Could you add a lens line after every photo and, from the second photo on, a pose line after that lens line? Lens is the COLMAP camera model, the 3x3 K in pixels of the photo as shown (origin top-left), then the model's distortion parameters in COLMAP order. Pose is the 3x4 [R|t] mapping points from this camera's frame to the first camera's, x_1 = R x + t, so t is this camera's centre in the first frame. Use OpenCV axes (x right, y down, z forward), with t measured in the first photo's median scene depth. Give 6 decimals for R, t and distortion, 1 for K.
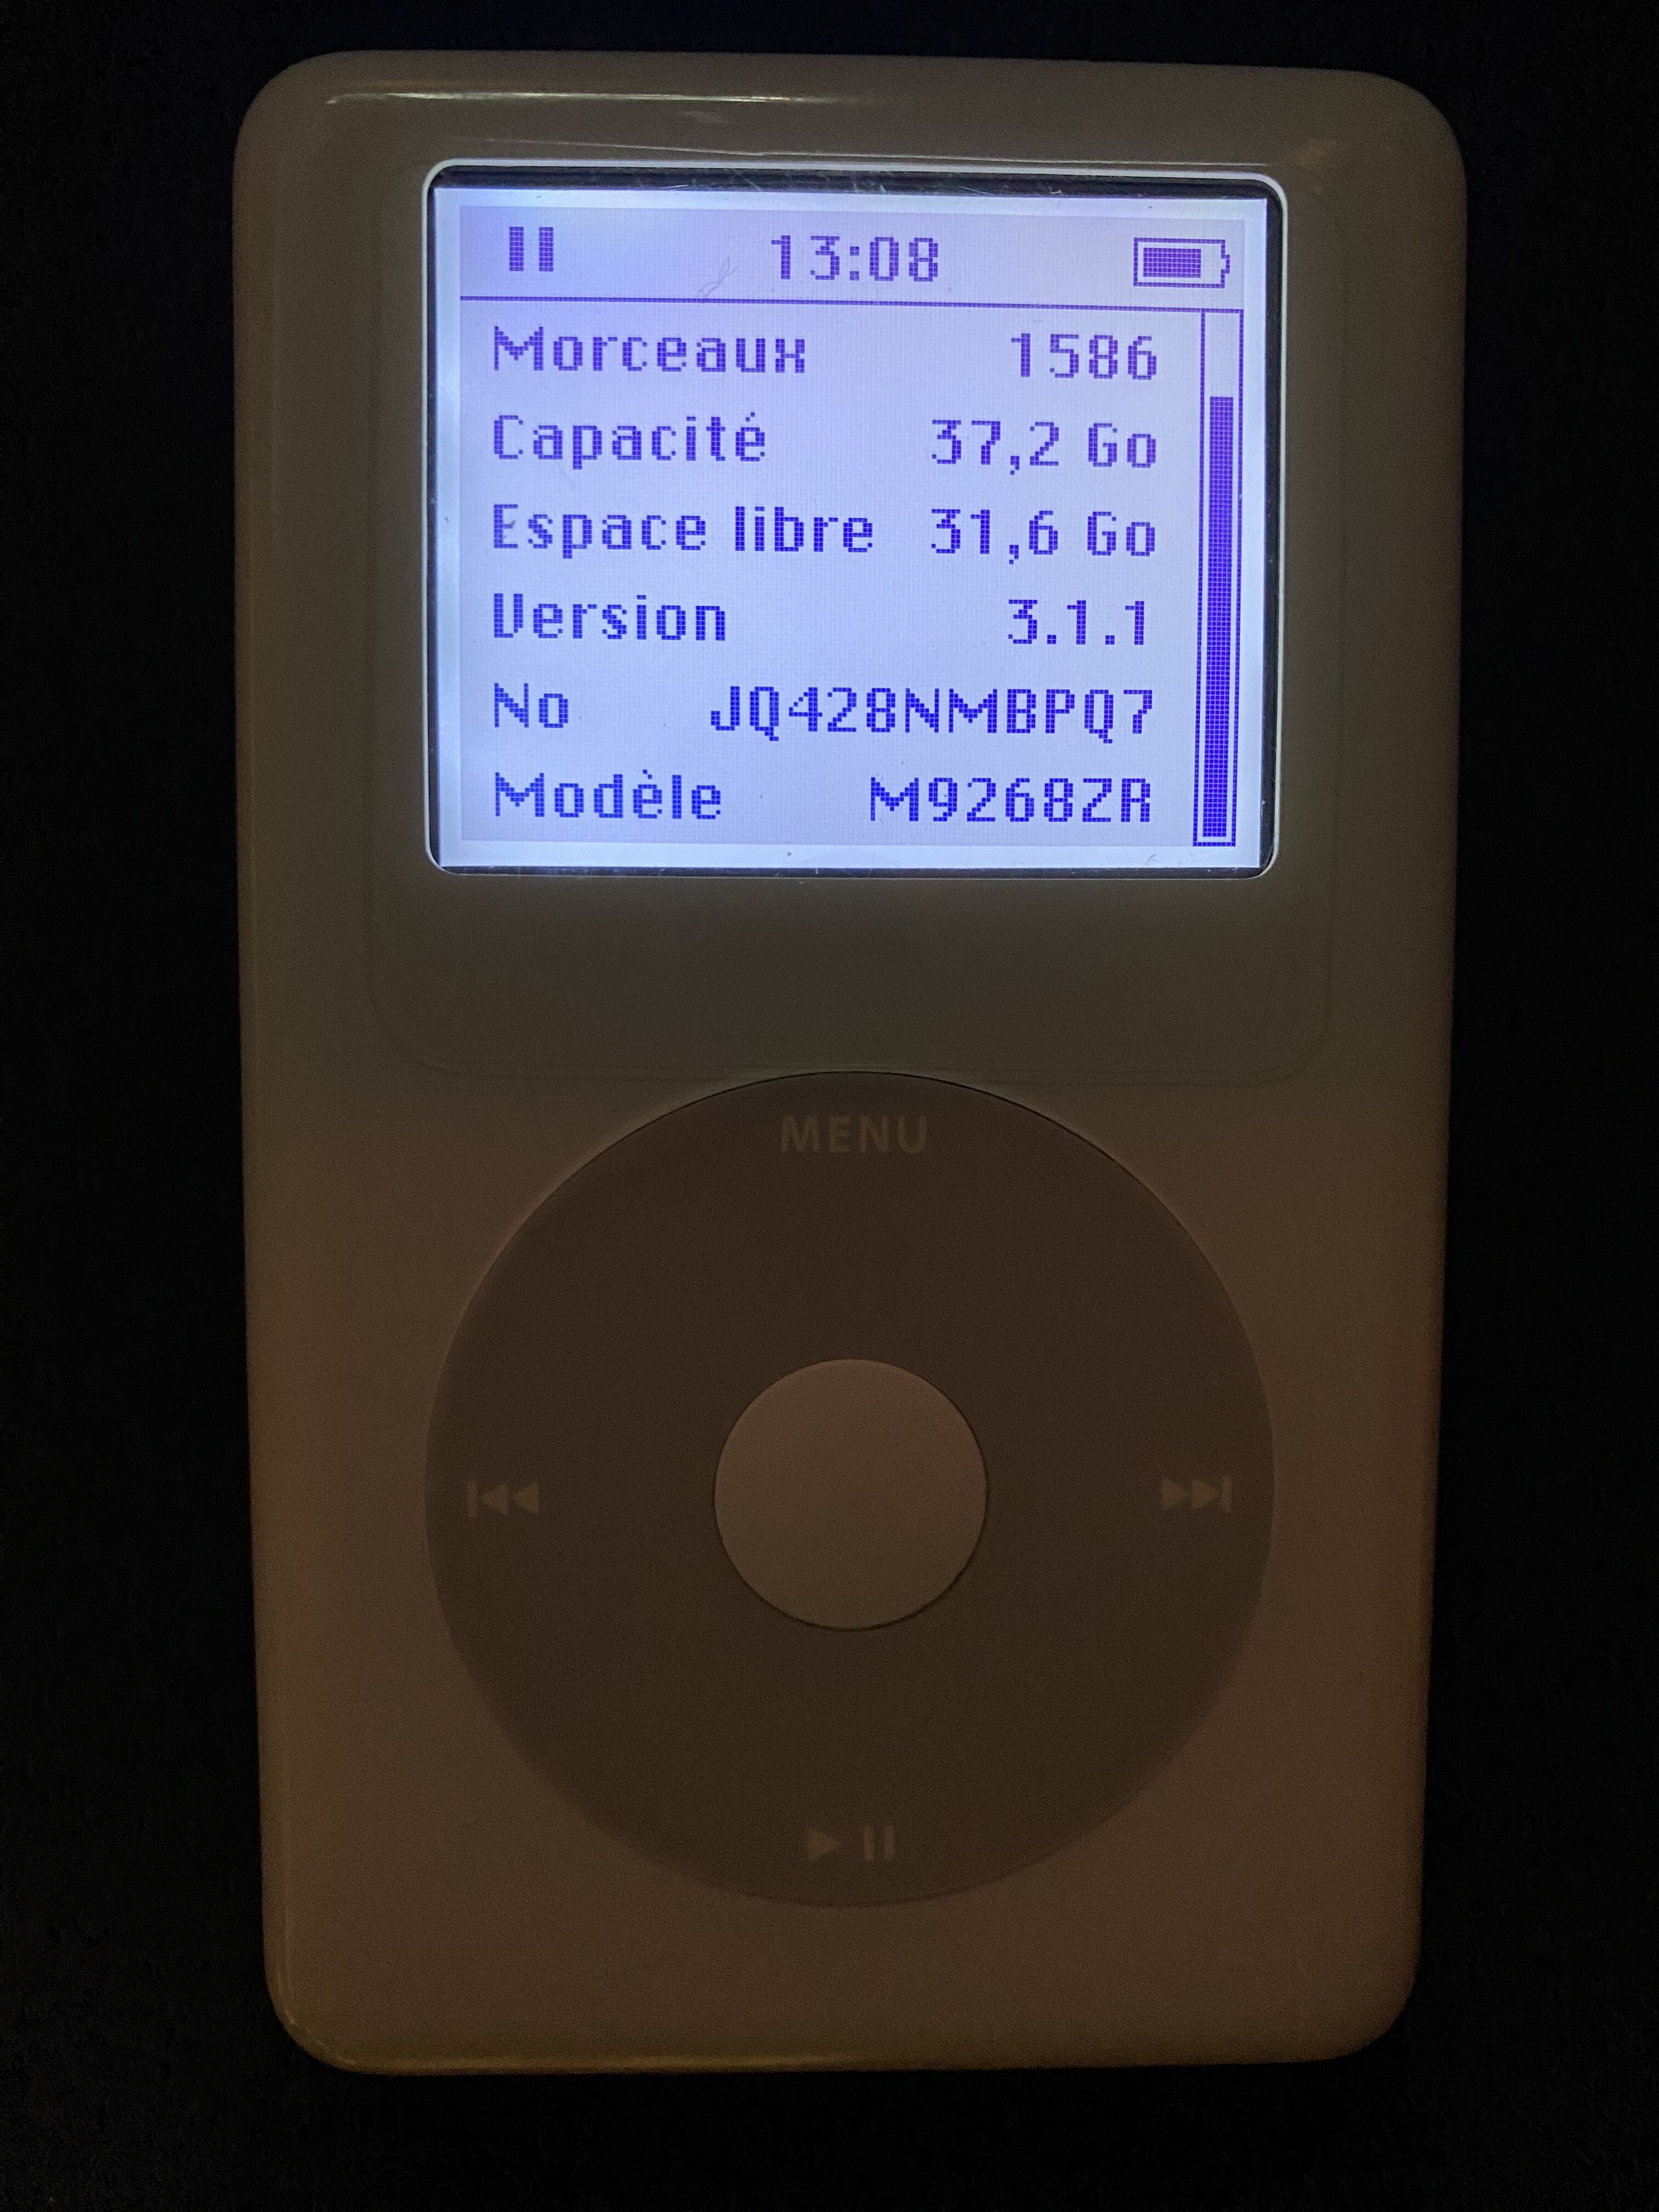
lens RADIAL K [[1663.0, 0, 830.4], [0, 1663.0, 1093.8], [0, 0, 1]] dist [-0.027677, 0.003055]
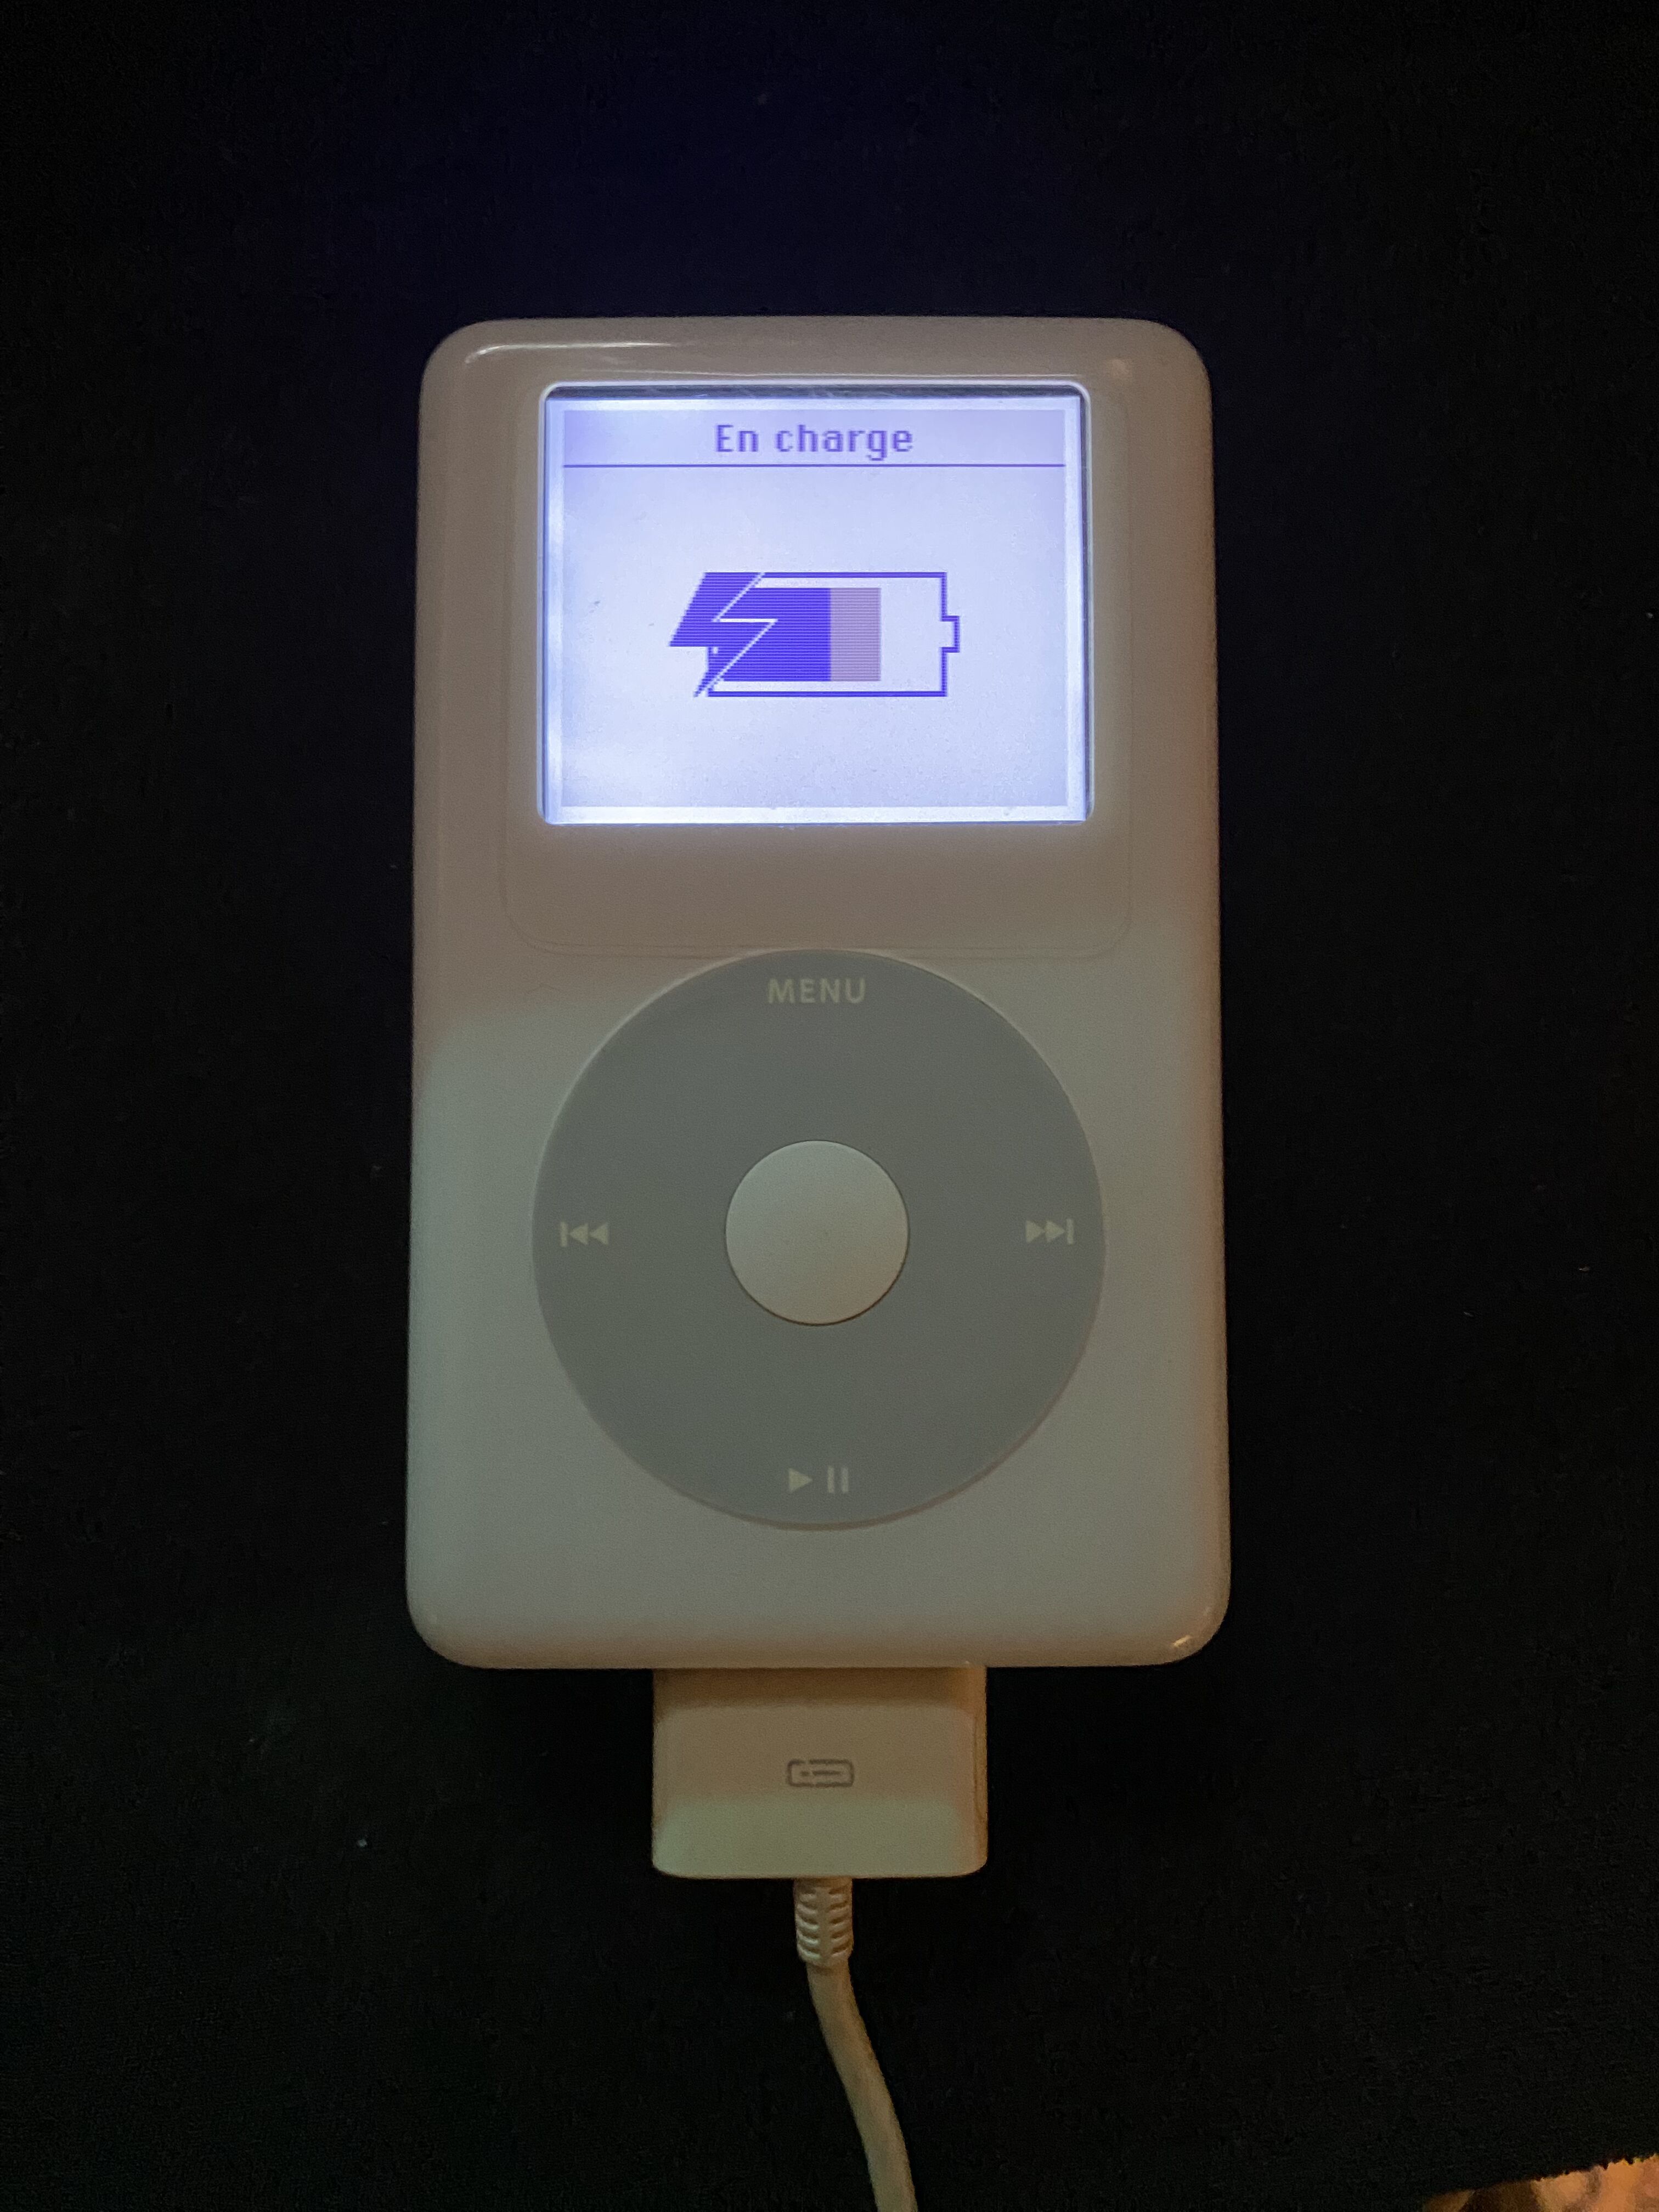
lens RADIAL K [[1663.0, 0, 836.0], [0, 1663.0, 1108.6], [0, 0, 1]] dist [-0.027677, 0.003055]
pose [[0.999690, -0.007136, -0.023841, 0.066795], [0.004859, 0.995535, -0.094264, 0.273577], [0.024407, 0.094119, 0.995262, -0.500063]]
